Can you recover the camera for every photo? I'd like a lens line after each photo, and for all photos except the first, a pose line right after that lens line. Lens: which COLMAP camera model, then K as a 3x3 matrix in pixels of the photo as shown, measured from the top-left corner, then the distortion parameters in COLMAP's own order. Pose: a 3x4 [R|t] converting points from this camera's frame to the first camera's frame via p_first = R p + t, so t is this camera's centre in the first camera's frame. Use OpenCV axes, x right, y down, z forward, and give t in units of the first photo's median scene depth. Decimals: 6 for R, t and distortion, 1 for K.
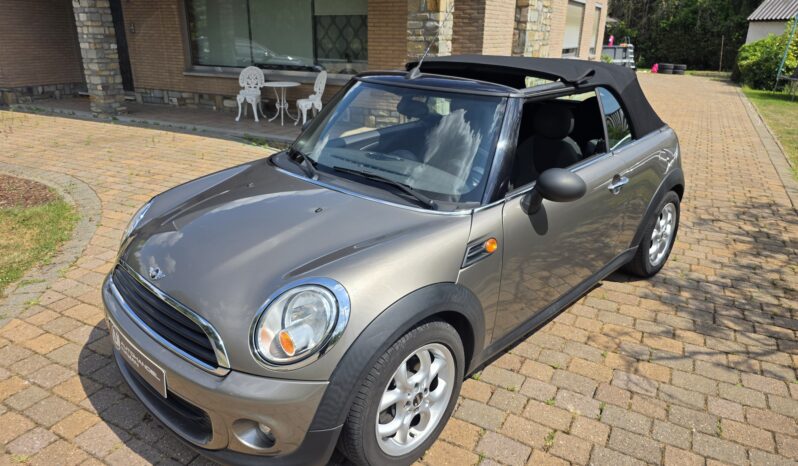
lens RADIAL K [[537.2, 0, 397.5], [0, 537.2, 231.0], [0, 0, 1]] dist [0.038271, -0.038105]
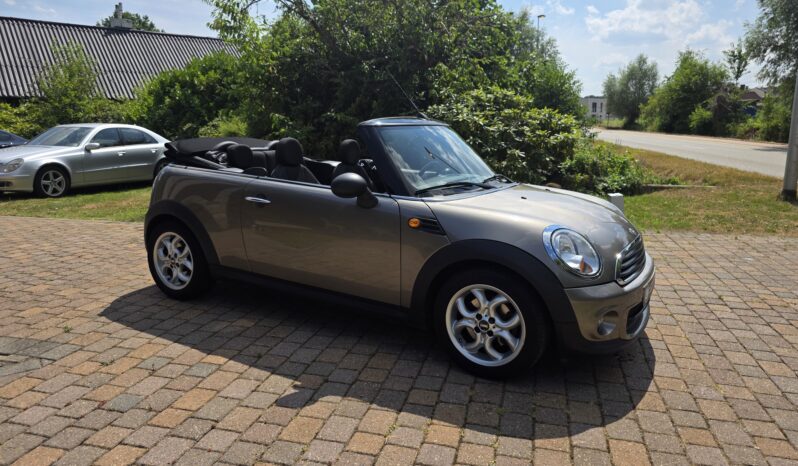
lens RADIAL K [[539.6, 0, 393.4], [0, 539.6, 228.7], [0, 0, 1]] dist [0.055245, -0.053000]
pose [[-0.228946, -0.201874, 0.952277, -0.393900], [0.334138, 0.902526, 0.271661, -0.129497], [-0.914295, 0.380387, -0.139176, 0.407607]]
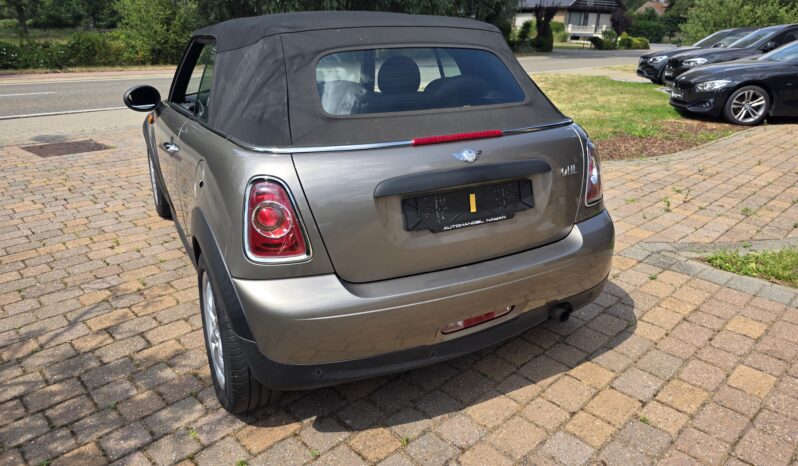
lens RADIAL K [[545.0, 0, 395.7], [0, 545.0, 219.8], [0, 0, 1]] dist [0.047001, -0.047178]
pose [[-0.316356, 0.294788, -0.901676, 0.363081], [-0.345679, 0.849319, 0.398953, -0.150244], [0.883417, 0.437901, -0.166786, 0.487808]]
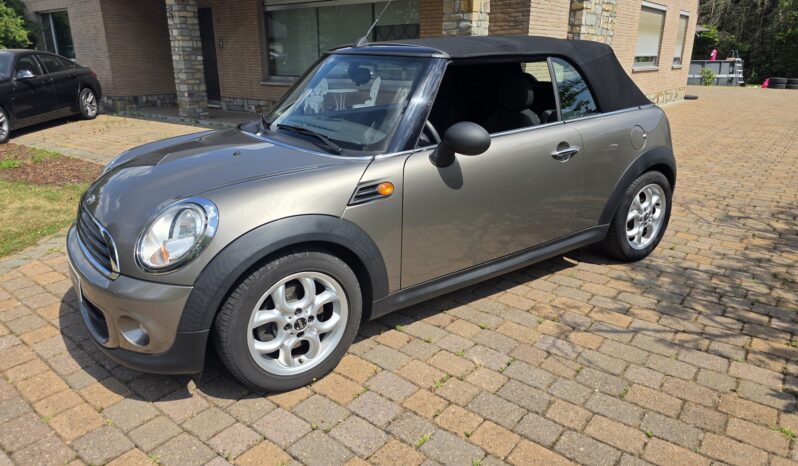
lens RADIAL K [[532.6, 0, 396.1], [0, 532.6, 226.0], [0, 0, 1]] dist [0.049494, -0.043895]
pose [[0.983310, 0.040702, -0.177327, 0.090314], [-0.048769, 0.997953, -0.041371, 0.033547], [0.175280, 0.049328, 0.983282, -0.005629]]
